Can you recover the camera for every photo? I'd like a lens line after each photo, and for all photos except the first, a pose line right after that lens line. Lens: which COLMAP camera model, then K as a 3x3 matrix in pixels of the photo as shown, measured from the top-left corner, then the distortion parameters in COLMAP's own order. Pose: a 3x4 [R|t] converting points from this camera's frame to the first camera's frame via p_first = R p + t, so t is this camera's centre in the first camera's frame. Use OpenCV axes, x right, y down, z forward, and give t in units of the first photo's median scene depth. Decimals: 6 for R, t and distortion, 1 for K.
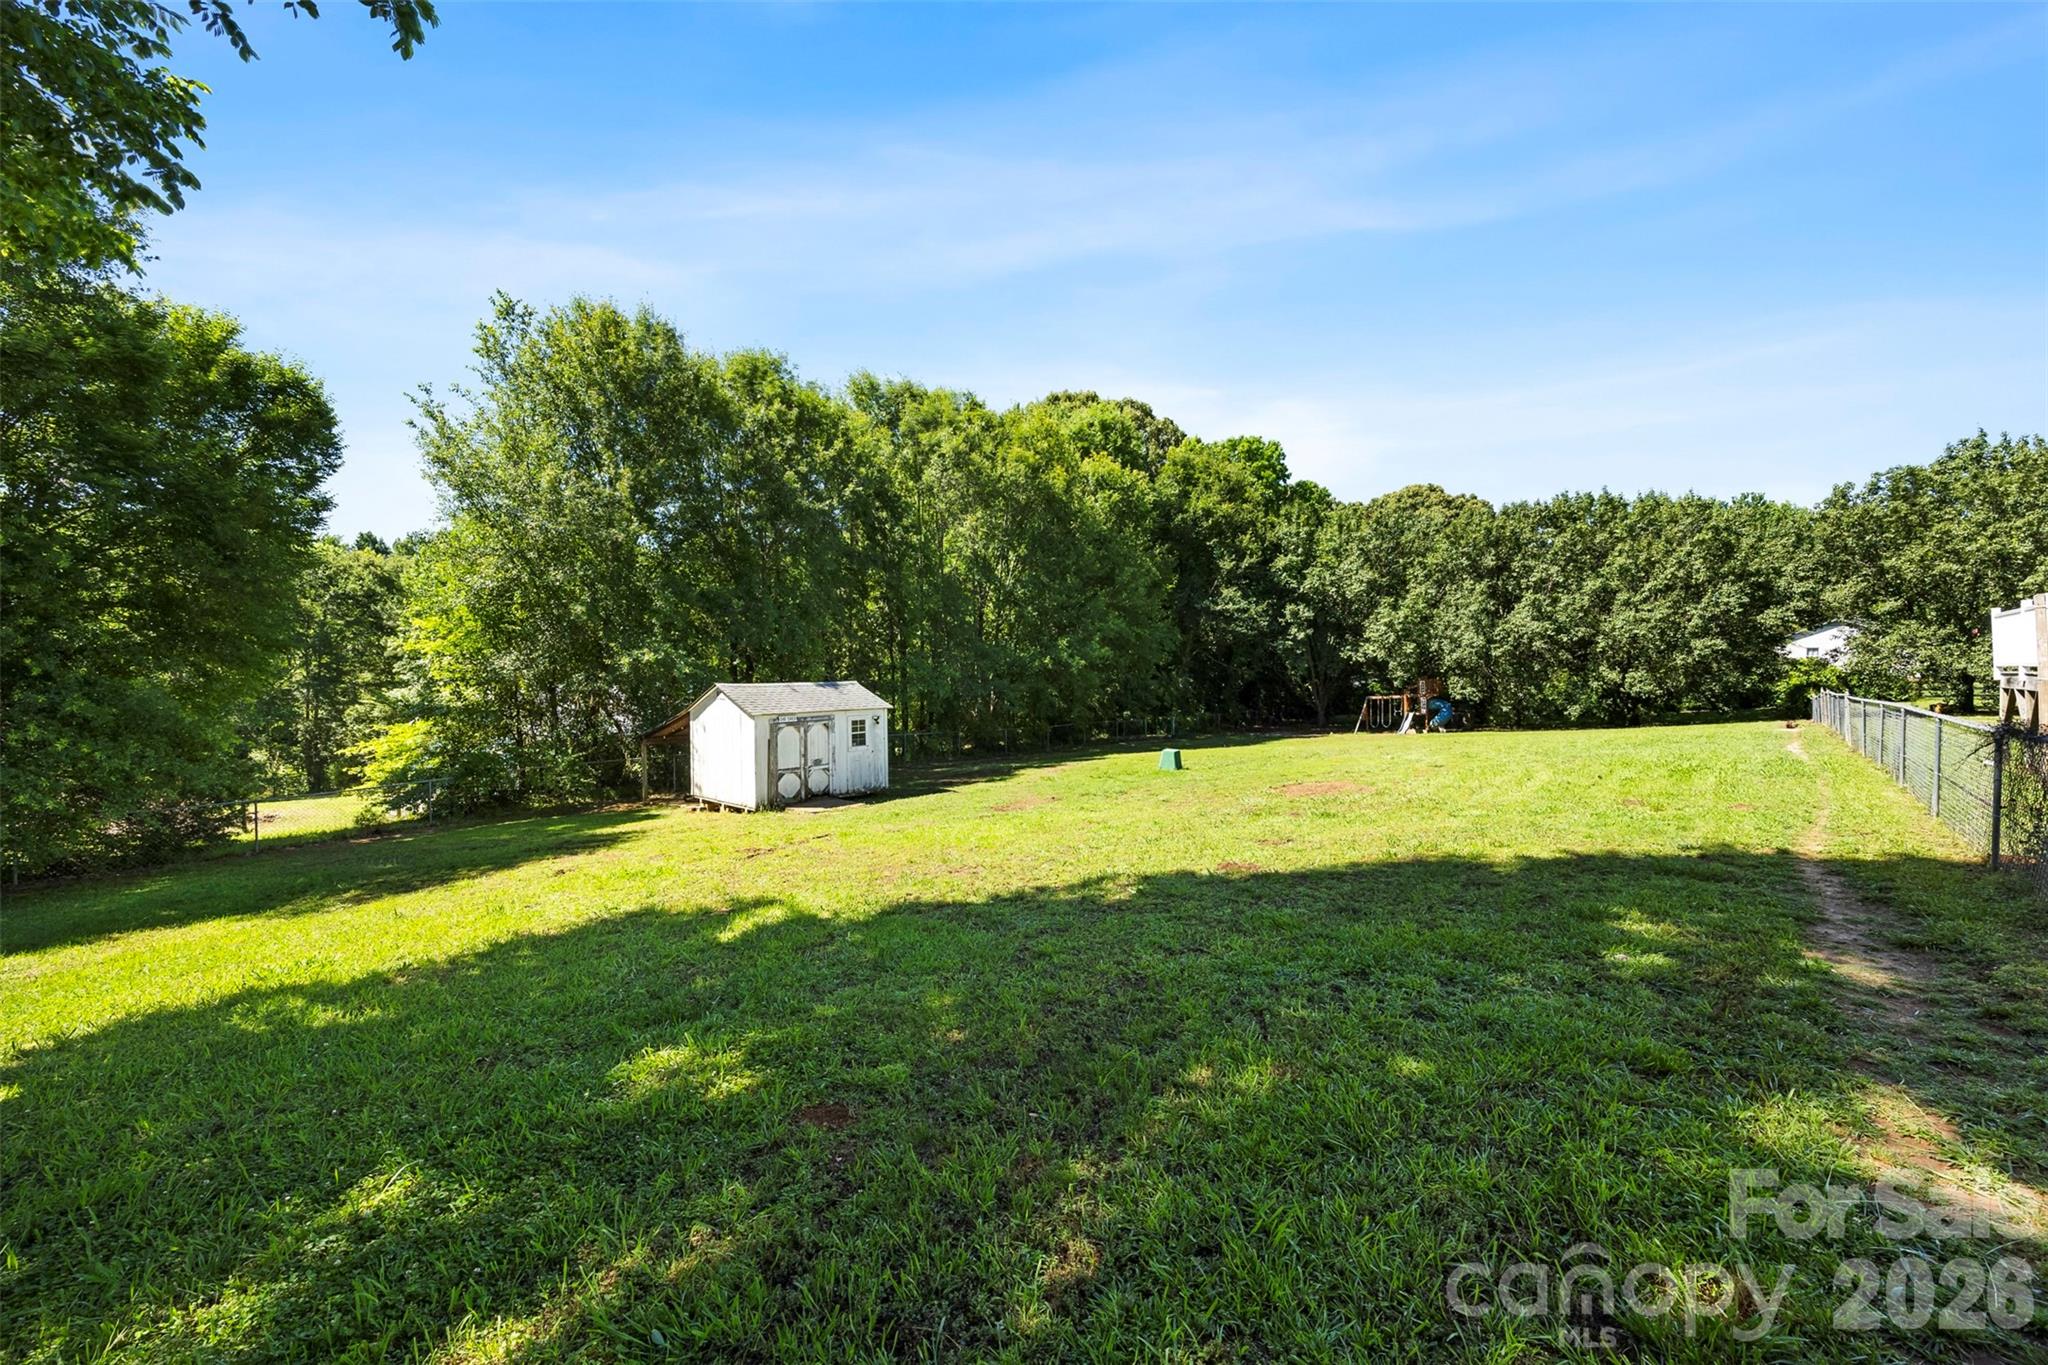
lens RADIAL K [[797.0, 0, 1028.6], [0, 797.0, 682.5], [0, 0, 1]] dist [-0.008014, 0.001438]
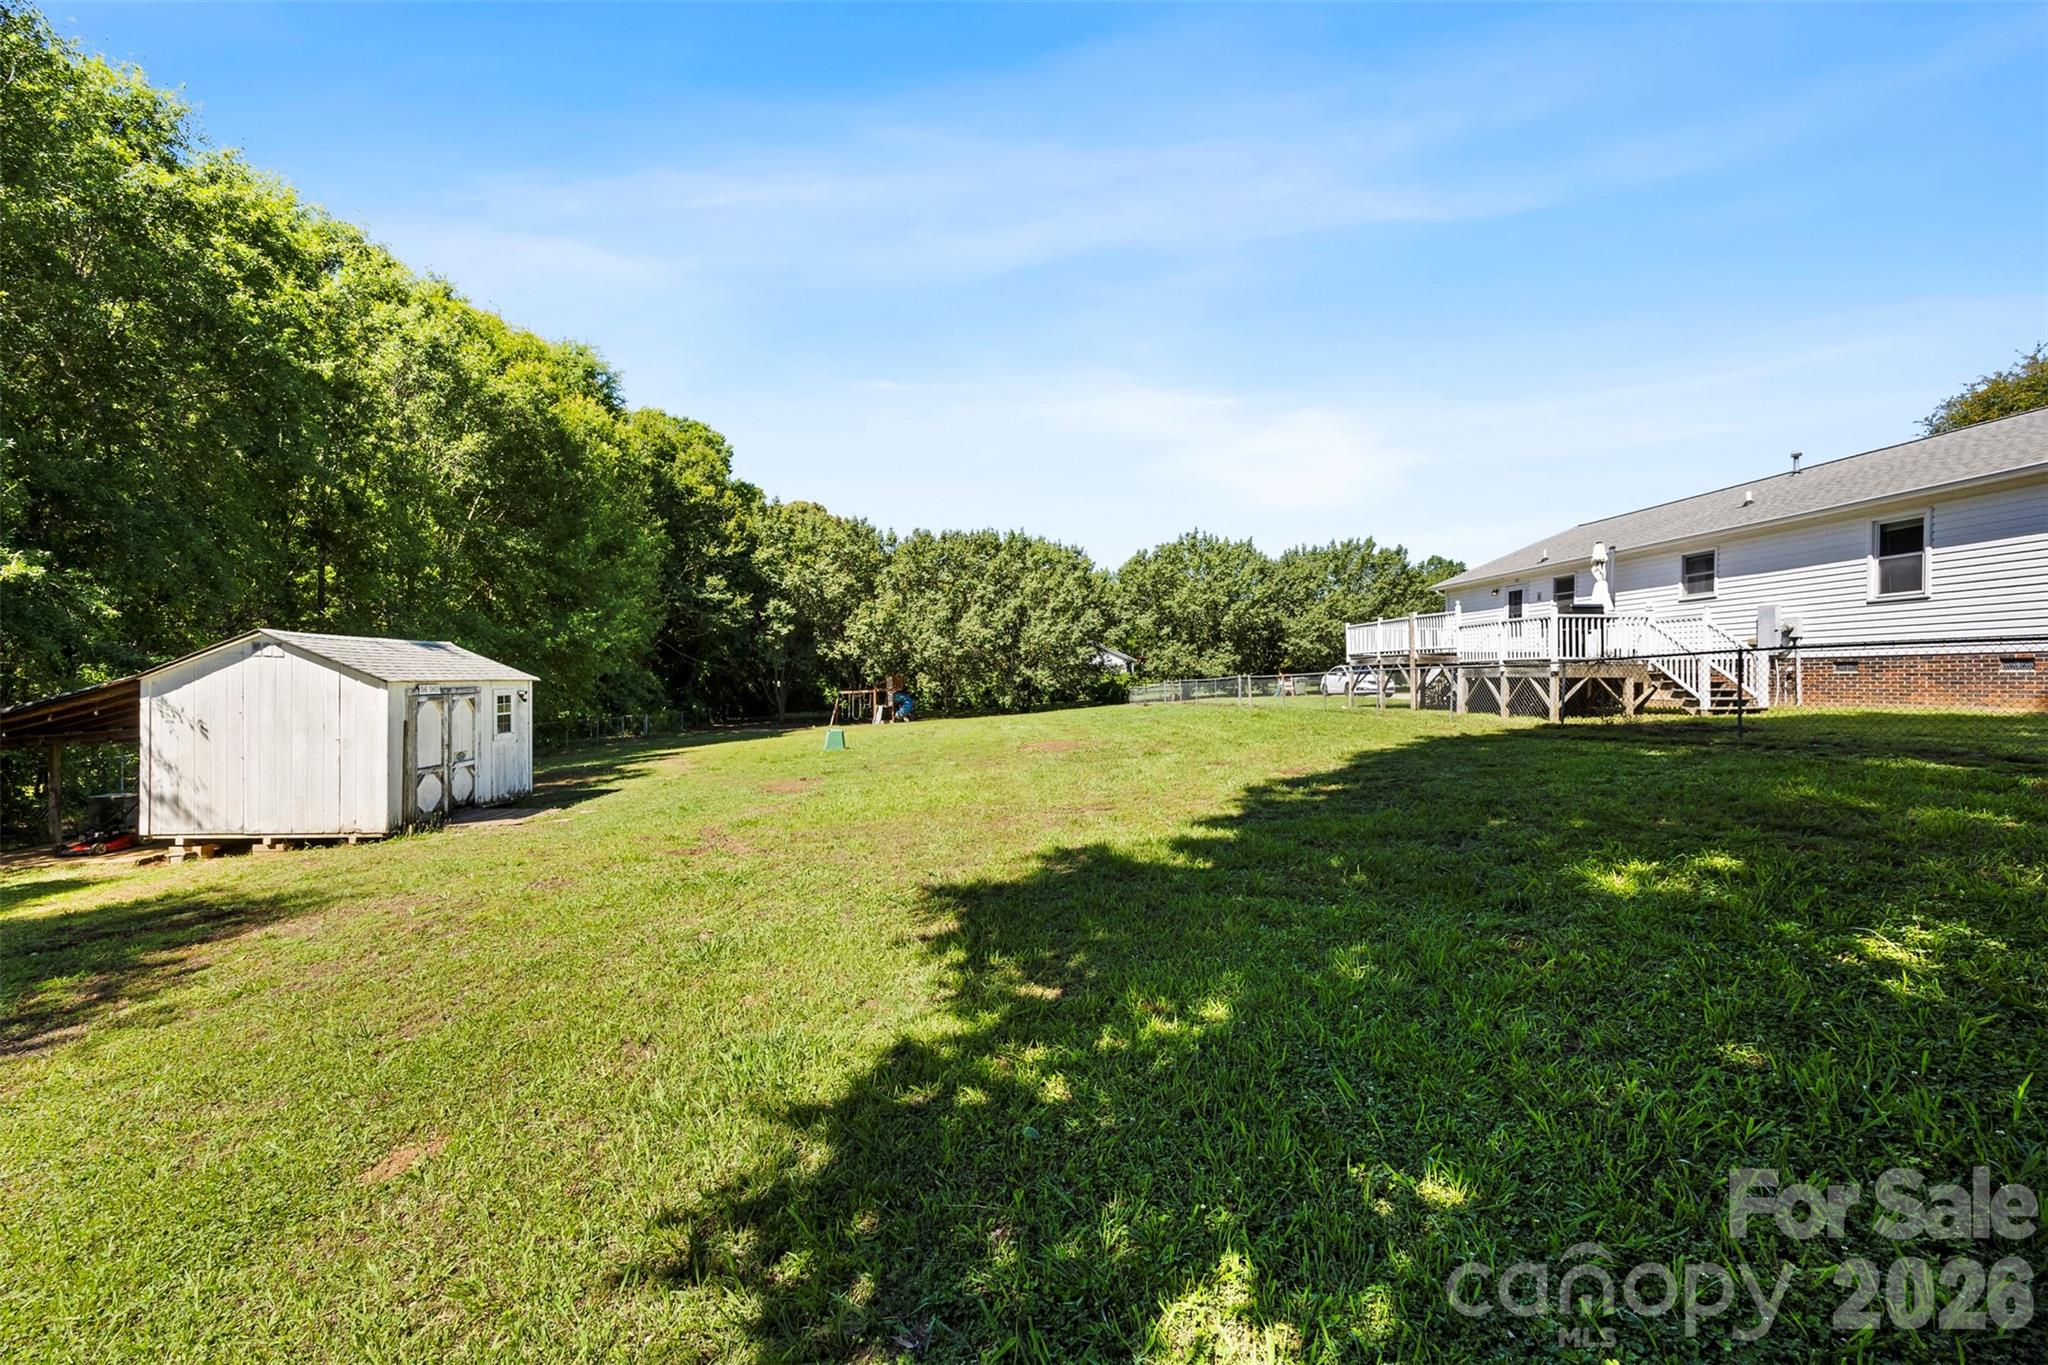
lens RADIAL K [[797.0, 0, 1031.6], [0, 797.0, 682.5], [0, 0, 1]] dist [-0.008014, 0.001438]
pose [[0.677829, 0.010440, 0.735145, -0.226661], [-0.000002, 0.999899, -0.014199, 0.025196], [-0.735220, 0.009623, 0.677761, 0.107576]]
